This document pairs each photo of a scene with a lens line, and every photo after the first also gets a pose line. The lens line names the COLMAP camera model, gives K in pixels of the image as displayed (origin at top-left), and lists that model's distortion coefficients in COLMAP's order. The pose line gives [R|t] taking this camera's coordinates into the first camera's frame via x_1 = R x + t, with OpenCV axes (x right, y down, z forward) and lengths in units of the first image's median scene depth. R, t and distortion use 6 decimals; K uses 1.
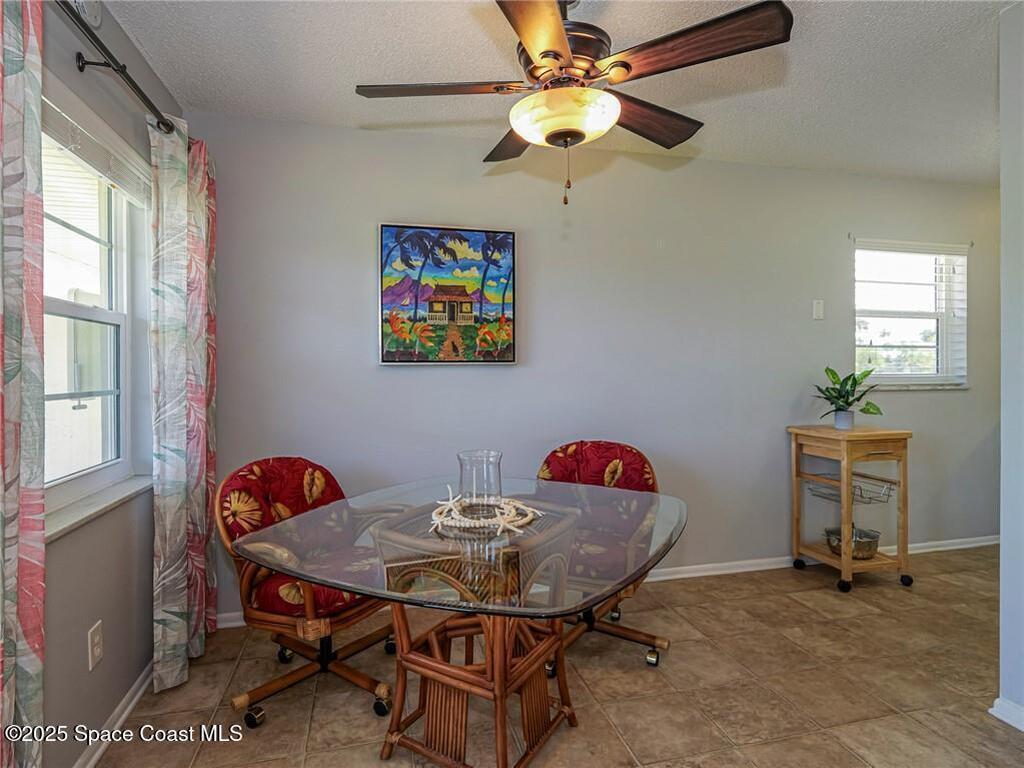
lens RADIAL K [[565.2, 0, 515.0], [0, 565.2, 368.0], [0, 0, 1]] dist [-0.001078, -0.000503]
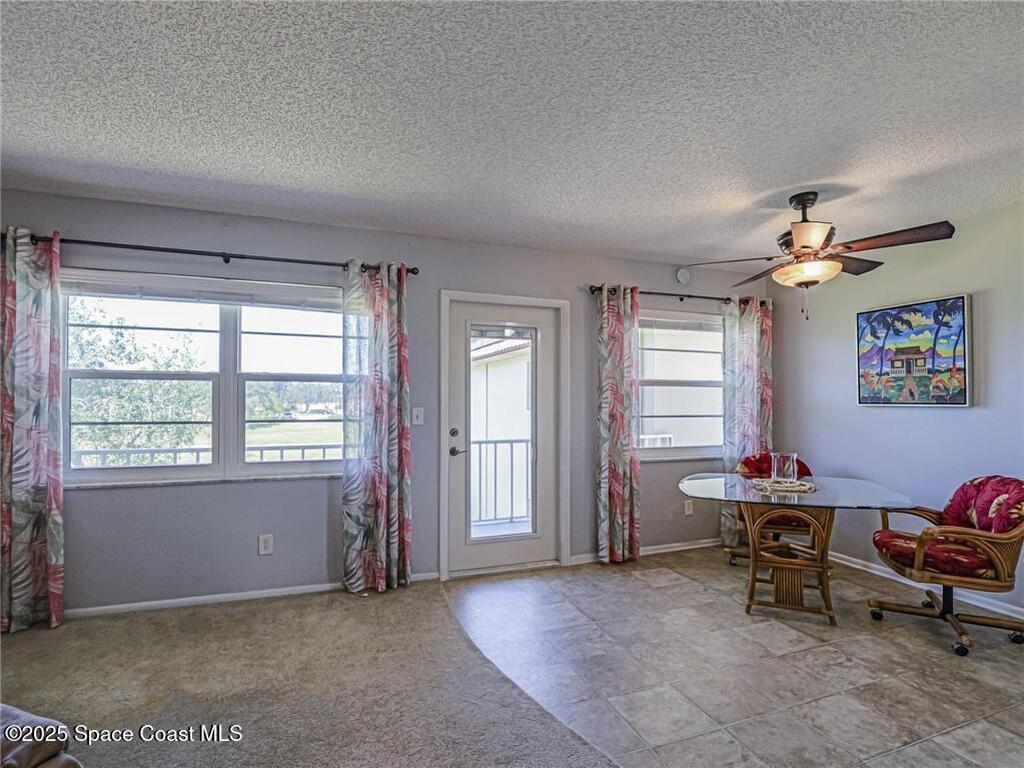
lens RADIAL K [[499.9, 0, 512.0], [0, 499.9, 390.1], [0, 0, 1]] dist [-0.011694, -0.001364]
pose [[0.107503, -0.017339, -0.994054, 0.957180], [-0.006155, 0.999817, -0.018105, -0.016515], [0.994186, 0.008064, 0.107377, -0.063549]]
